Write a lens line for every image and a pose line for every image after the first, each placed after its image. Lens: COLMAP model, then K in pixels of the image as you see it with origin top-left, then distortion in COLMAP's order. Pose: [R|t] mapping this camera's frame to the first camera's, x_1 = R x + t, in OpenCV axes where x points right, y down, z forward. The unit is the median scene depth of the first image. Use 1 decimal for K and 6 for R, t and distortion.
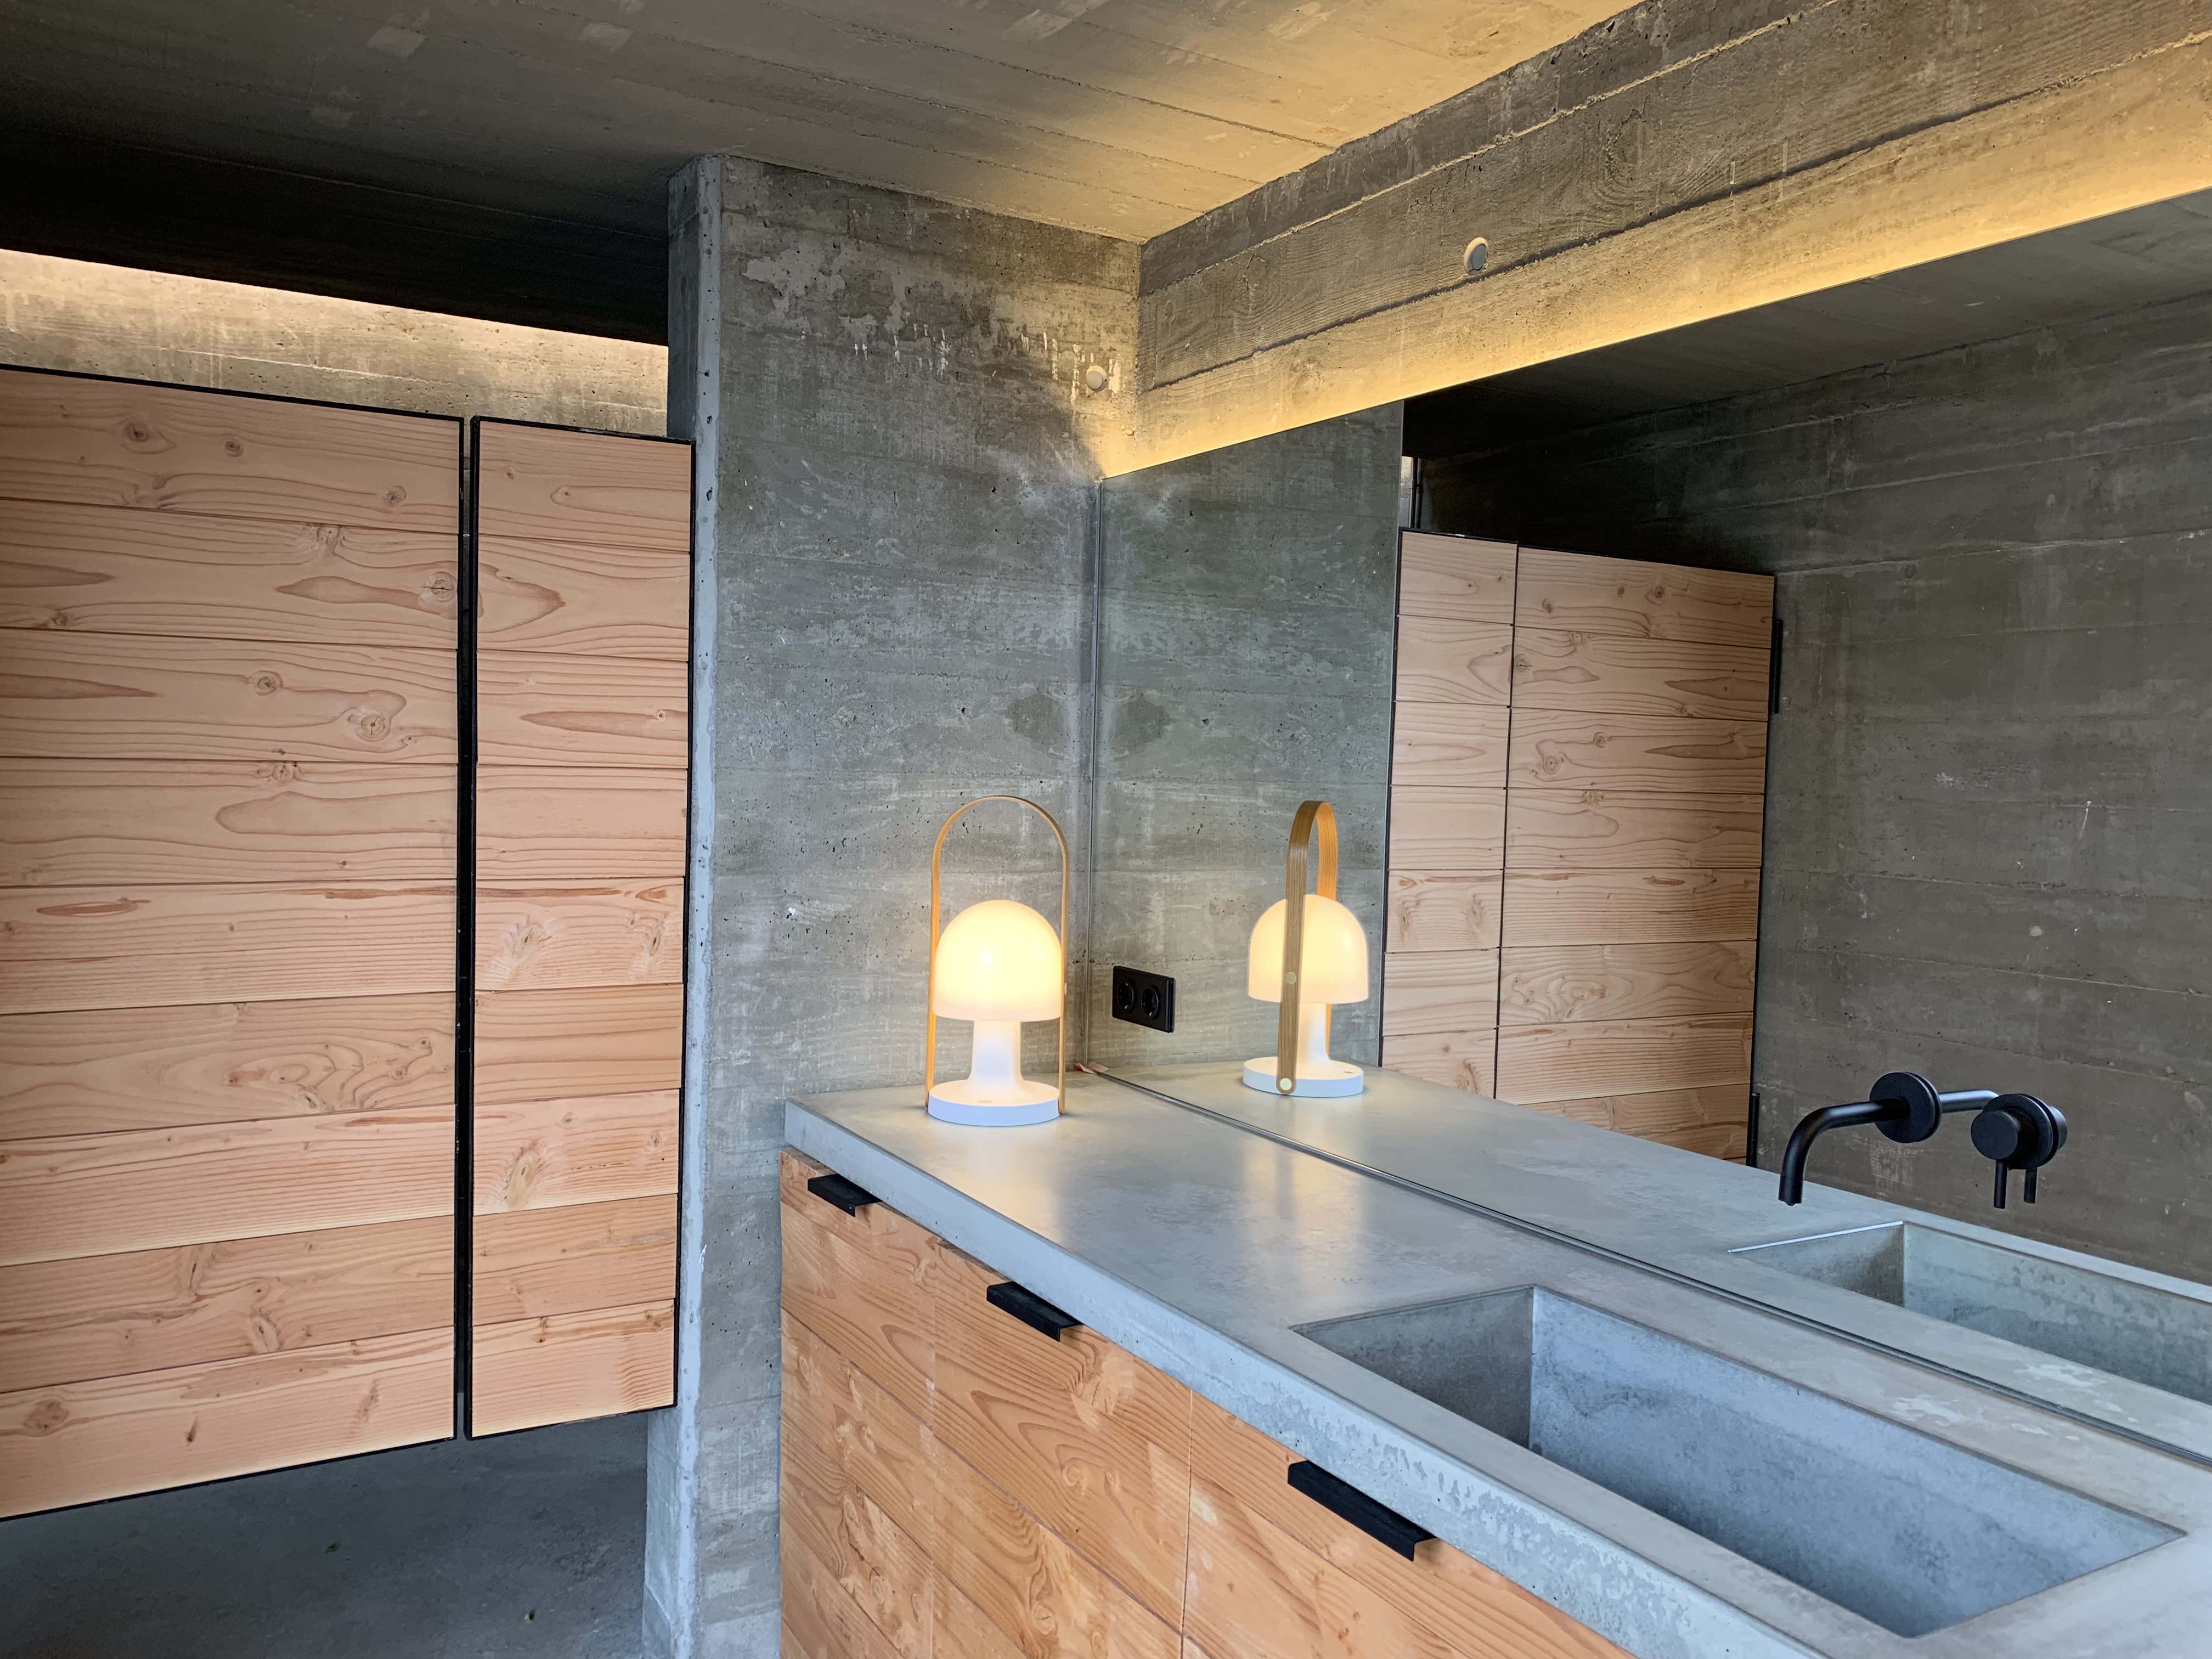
lens RADIAL K [[1697.7, 0, 1106.0], [0, 1697.7, 829.5], [0, 0, 1]] dist [0.080610, -0.180299]
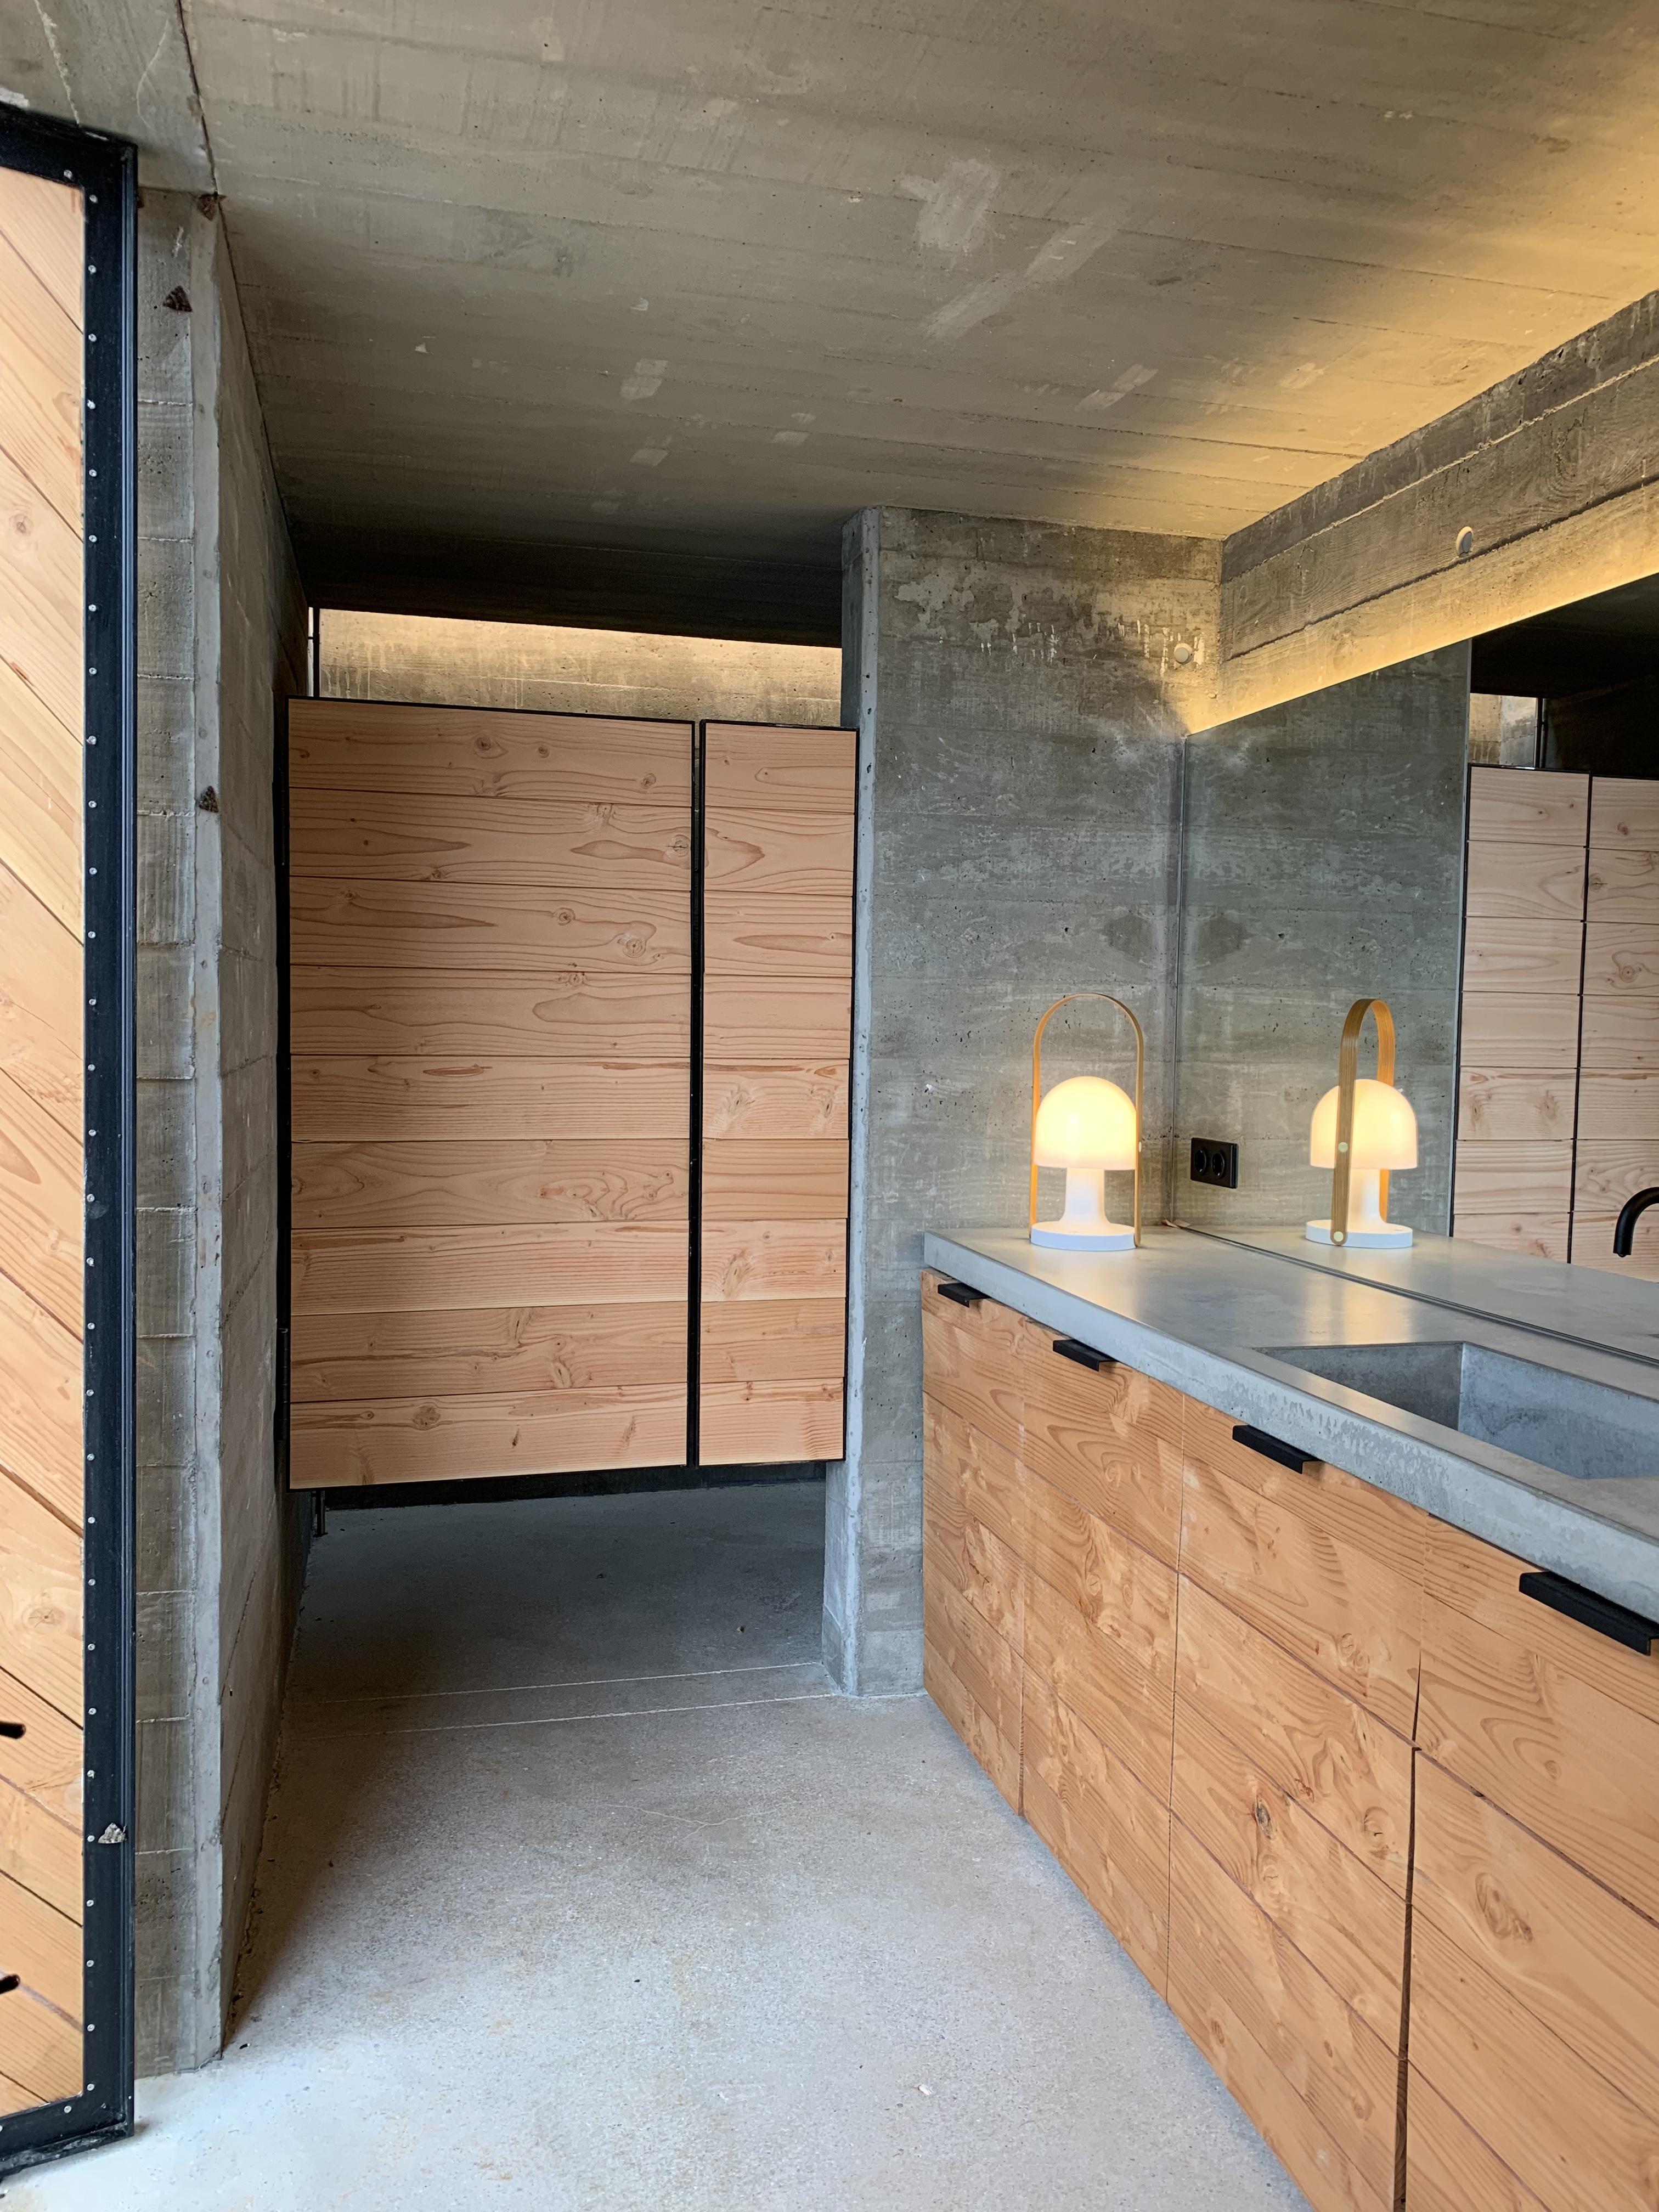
lens RADIAL K [[1697.7, 0, 829.5], [0, 1697.7, 1106.0], [0, 0, 1]] dist [0.080610, -0.180299]
pose [[0.960514, 0.004466, -0.278197, 0.103812], [-0.002556, 0.999971, 0.007227, 0.054890], [0.278221, -0.006231, 0.960497, -0.268739]]
